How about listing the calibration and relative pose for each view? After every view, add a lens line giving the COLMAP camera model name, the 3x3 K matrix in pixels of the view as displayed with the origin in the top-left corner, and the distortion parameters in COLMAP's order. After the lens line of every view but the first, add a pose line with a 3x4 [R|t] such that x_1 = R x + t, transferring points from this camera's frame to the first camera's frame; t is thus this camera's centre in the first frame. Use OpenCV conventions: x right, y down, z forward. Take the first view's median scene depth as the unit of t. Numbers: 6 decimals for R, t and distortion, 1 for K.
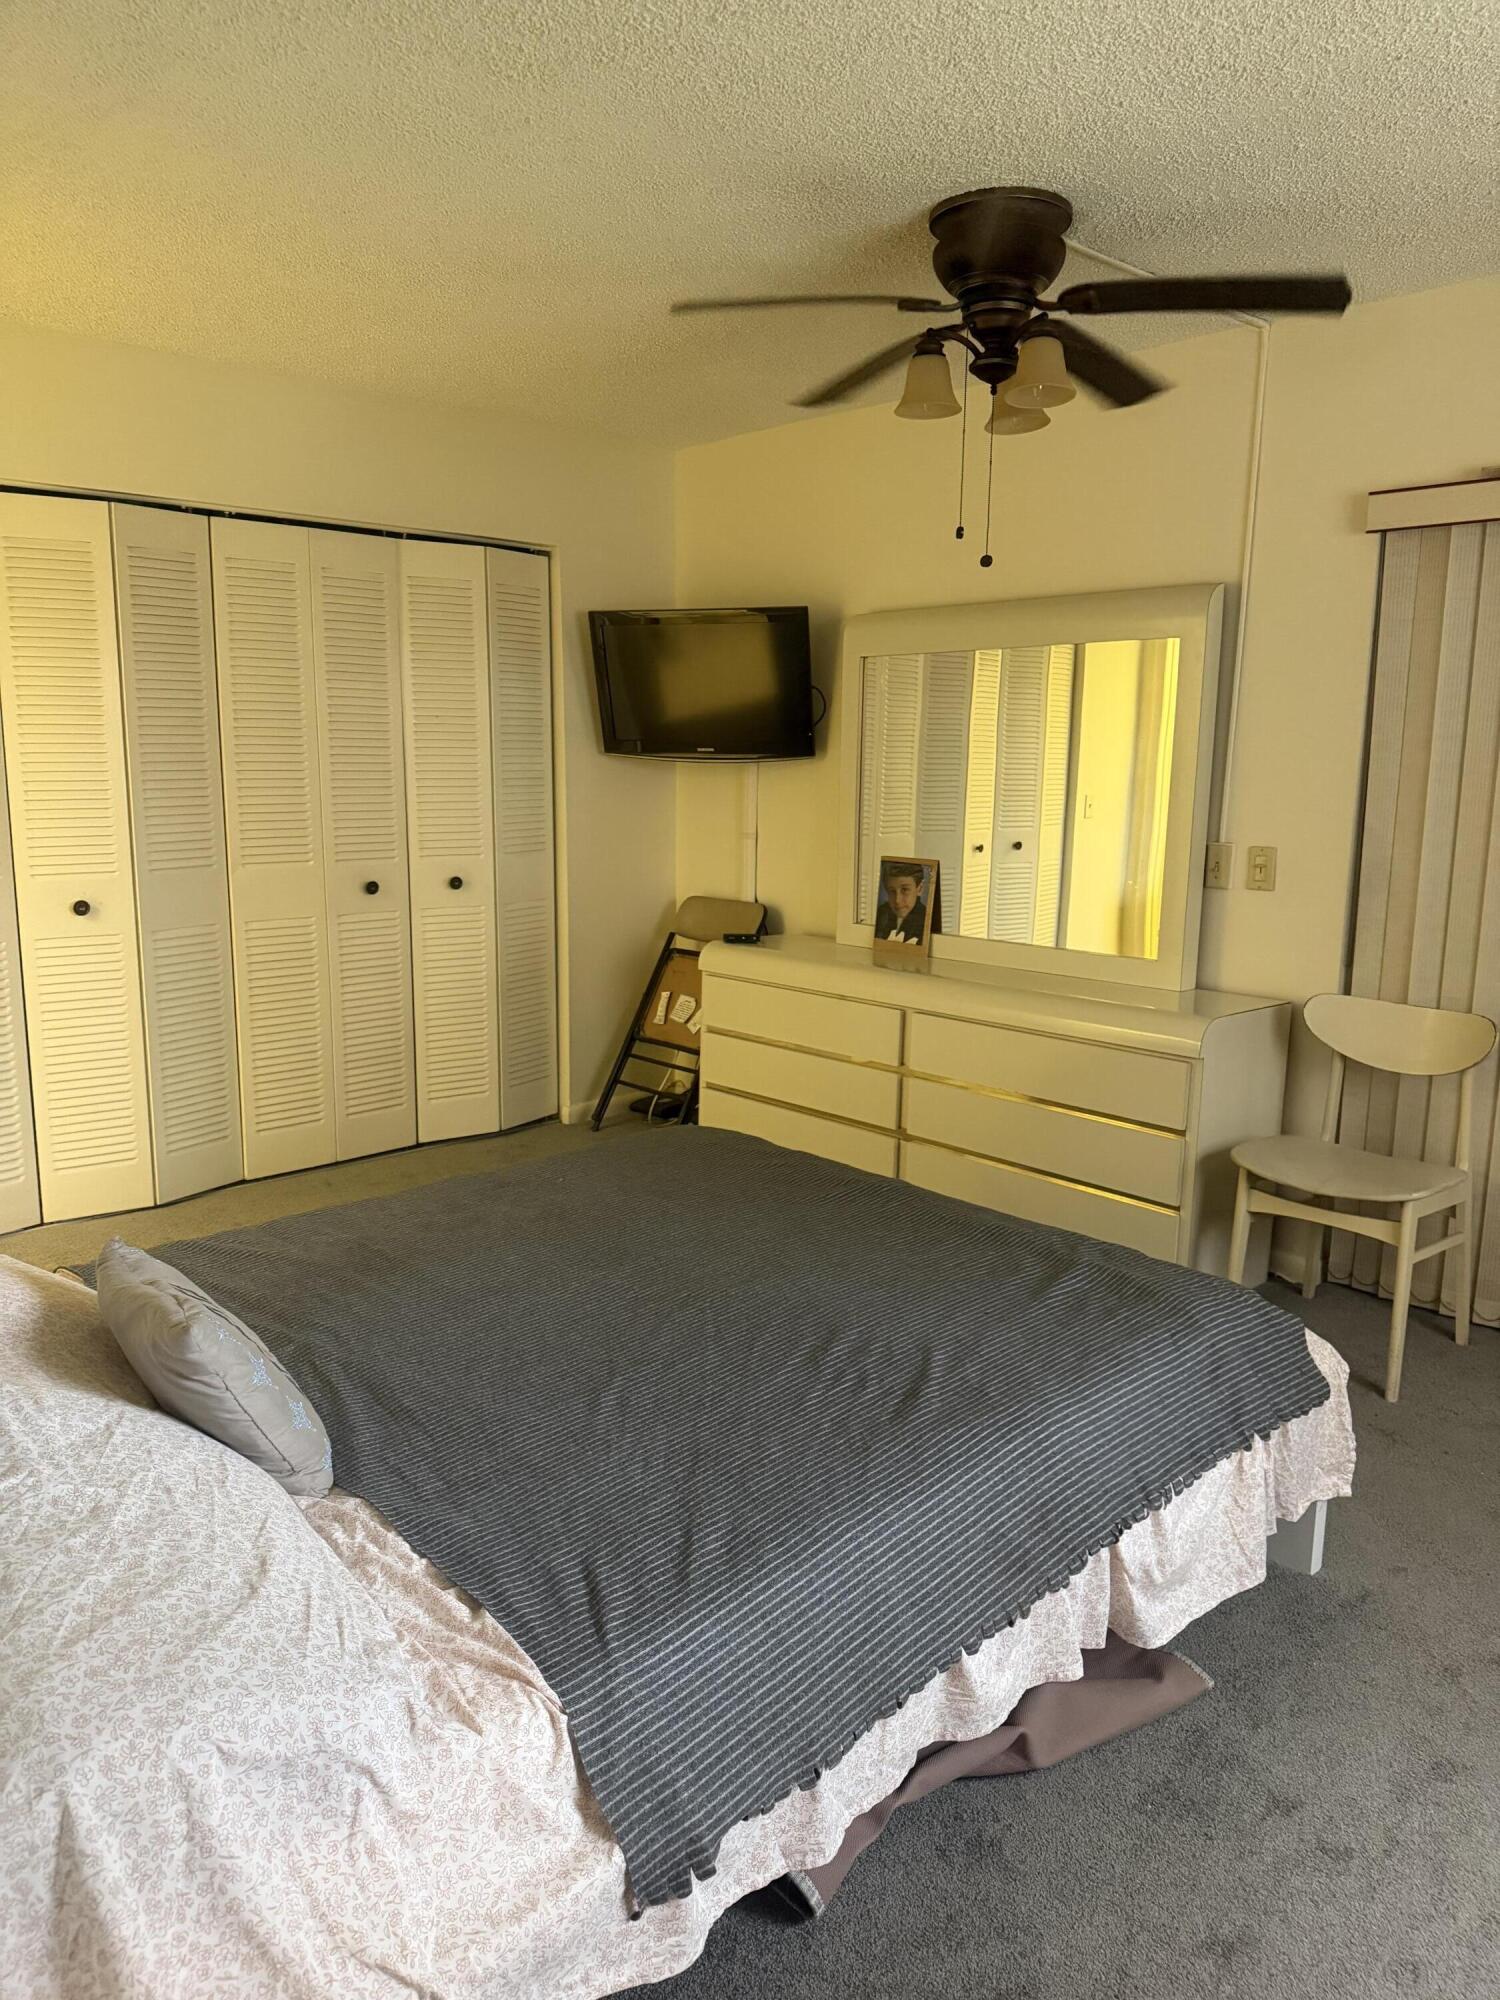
lens RADIAL K [[1380.0, 0, 750.0], [0, 1380.0, 1000.0], [0, 0, 1]] dist [0.039624, -0.030111]
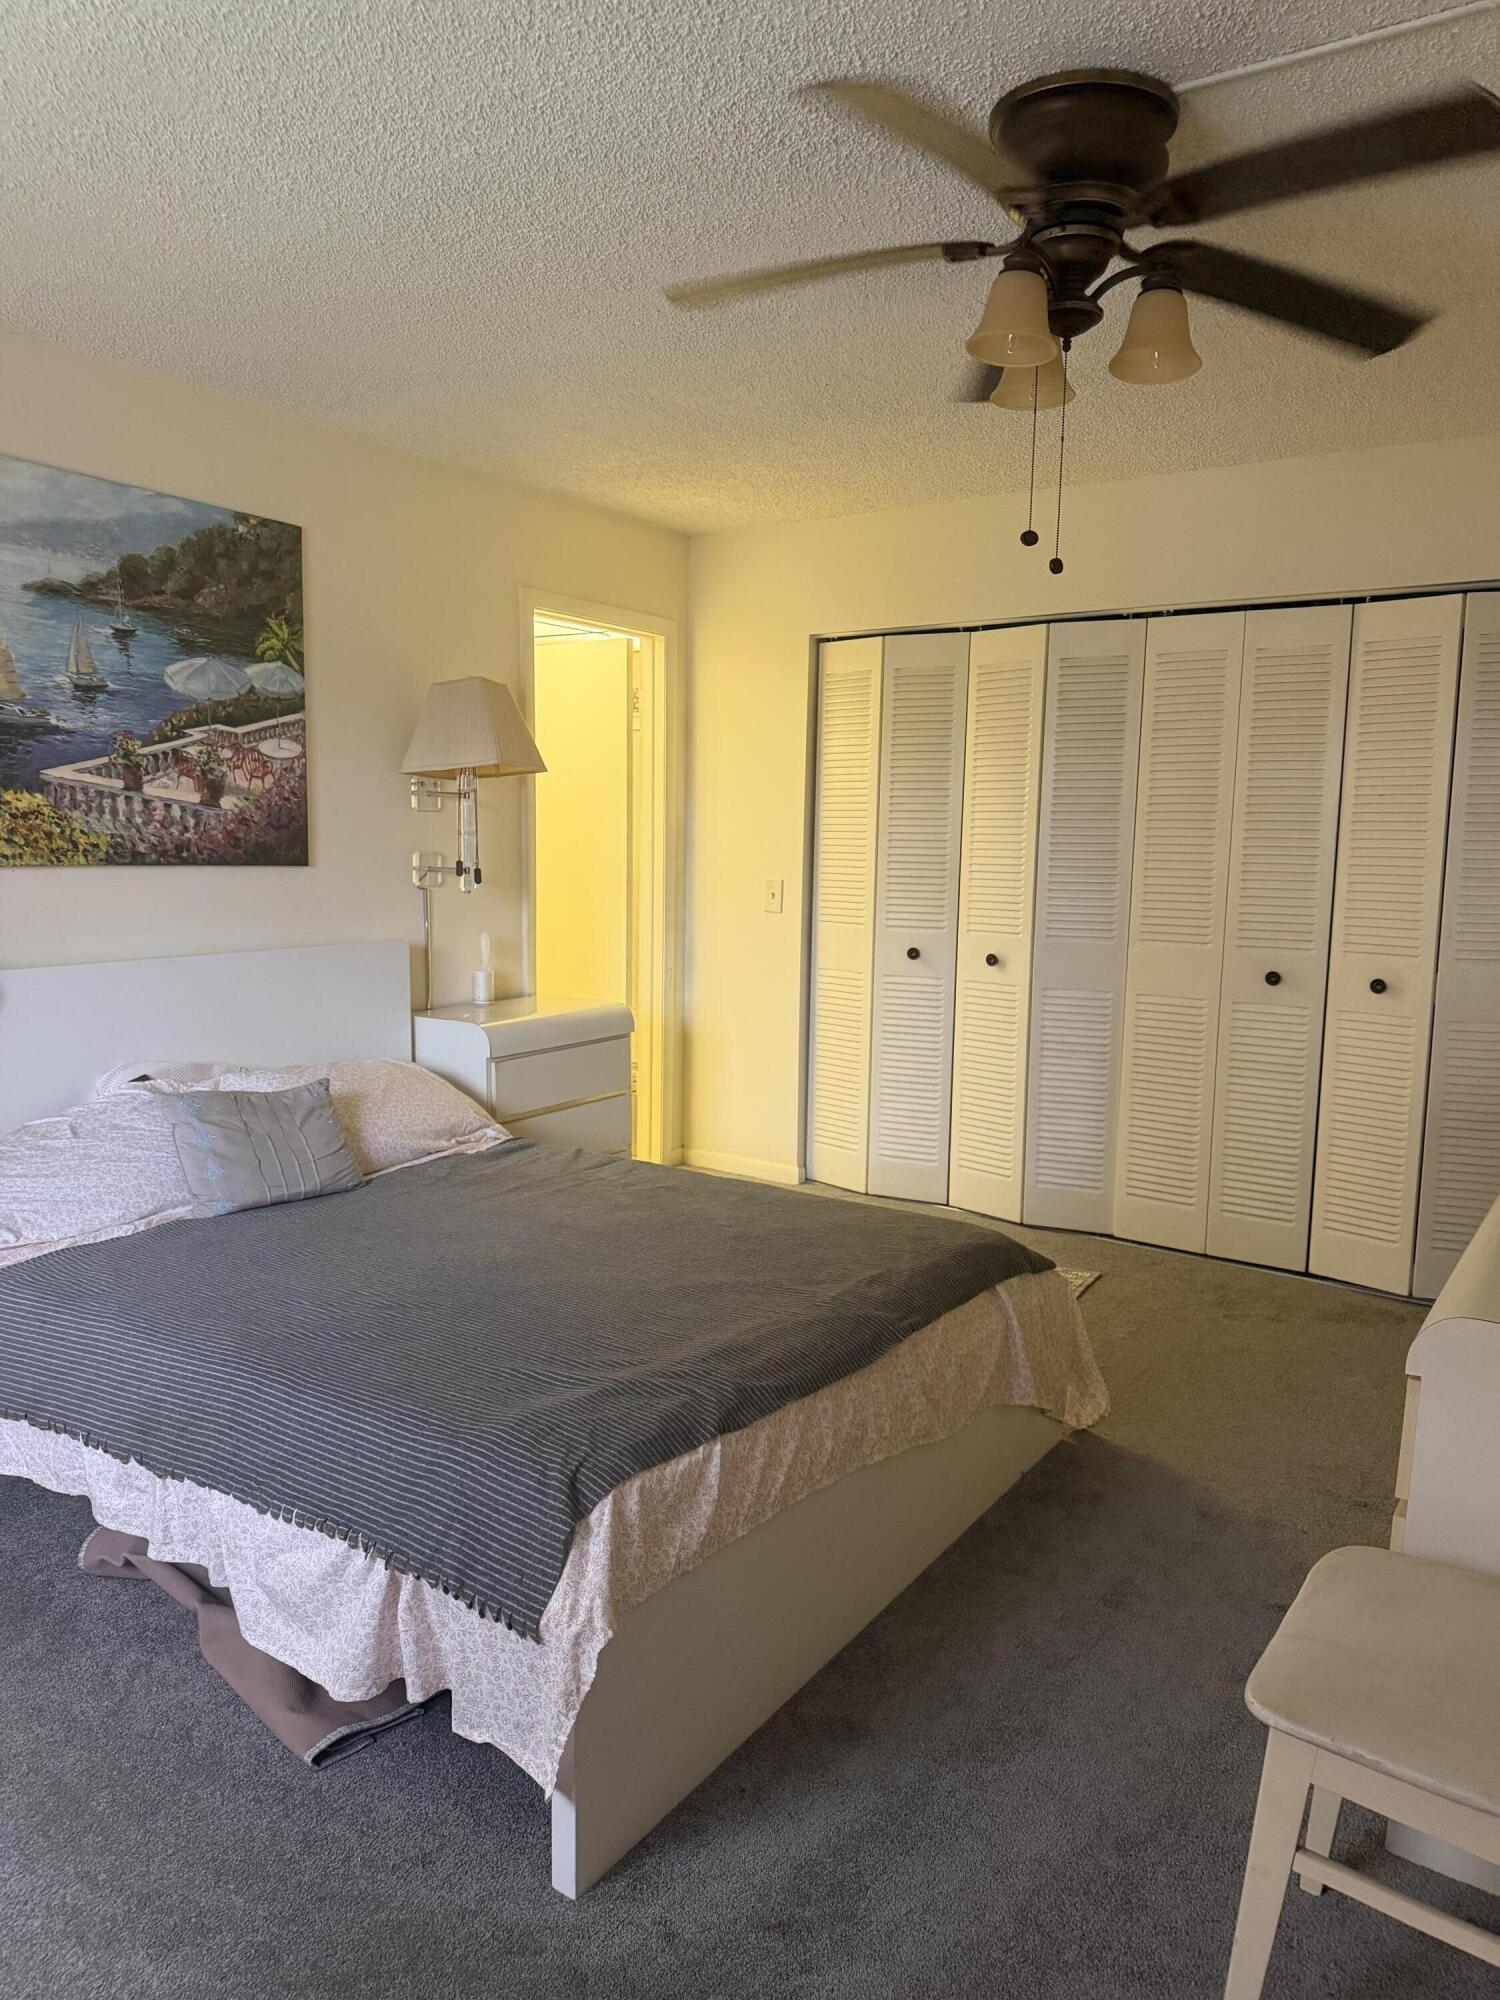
lens RADIAL K [[1402.8, 0, 743.2], [0, 1402.8, 1010.0], [0, 0, 1]] dist [0.076895, -0.083257]
pose [[0.211337, 0.117247, -0.970355, 1.485695], [-0.187762, 0.979159, 0.077418, -0.170691], [0.959209, 0.165835, 0.228947, 1.126749]]
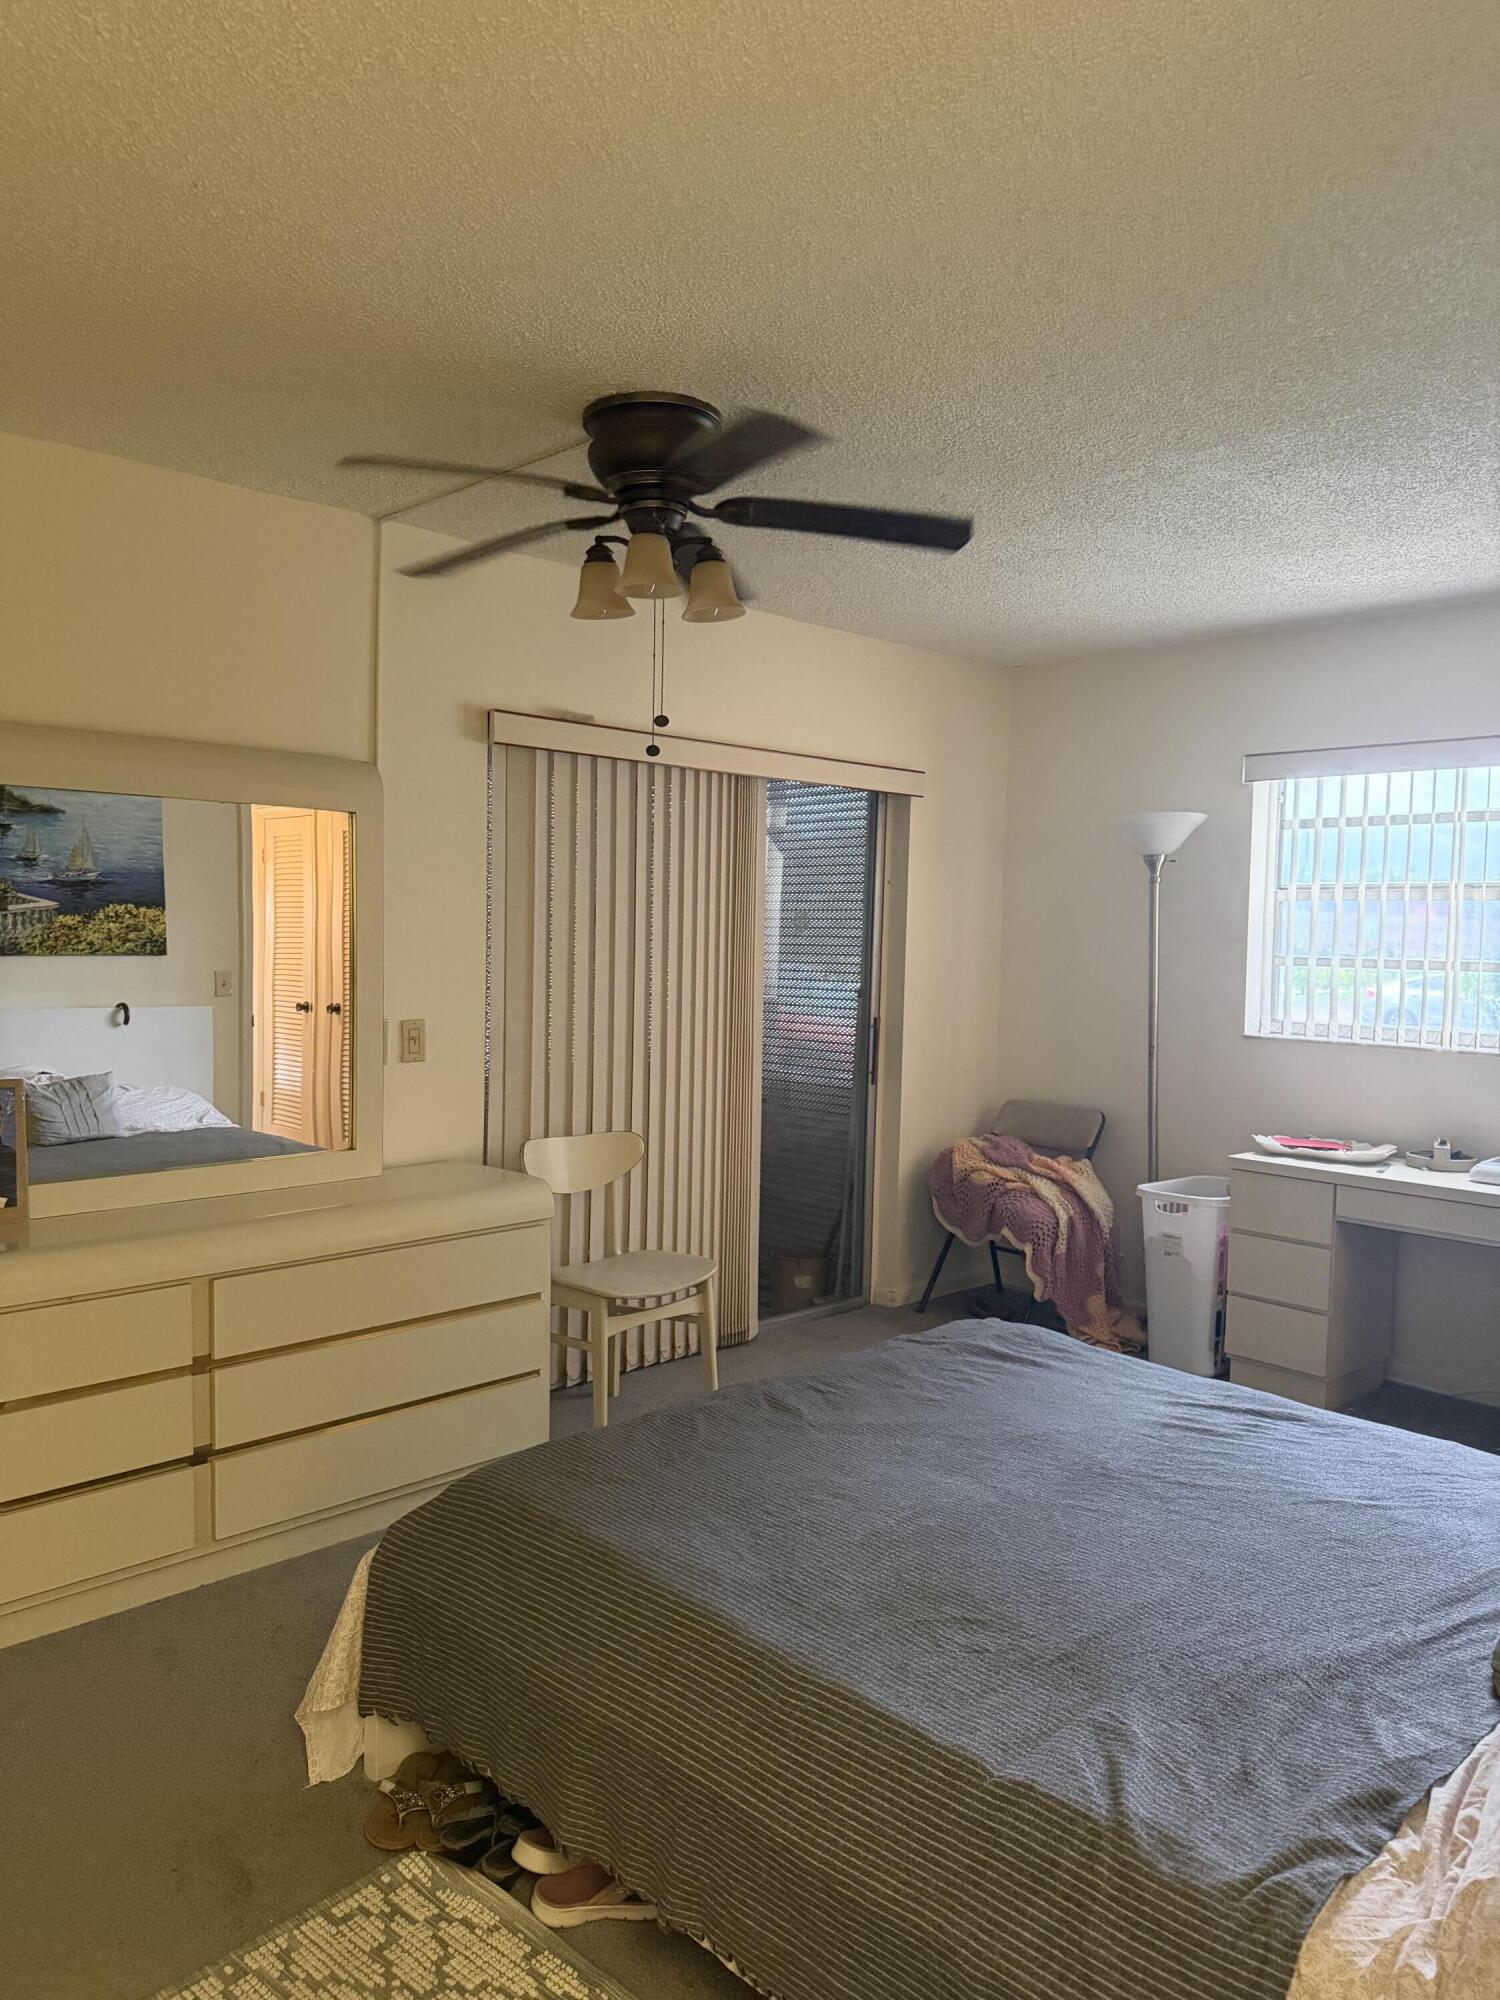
lens RADIAL K [[1402.8, 0, 743.2], [0, 1402.8, 1010.0], [0, 0, 1]] dist [0.076895, -0.083257]
pose [[-0.005542, -0.061653, 0.998082, -1.341807], [0.157871, 0.985527, 0.061754, -0.290160], [-0.987444, 0.157910, 0.004271, 1.542596]]
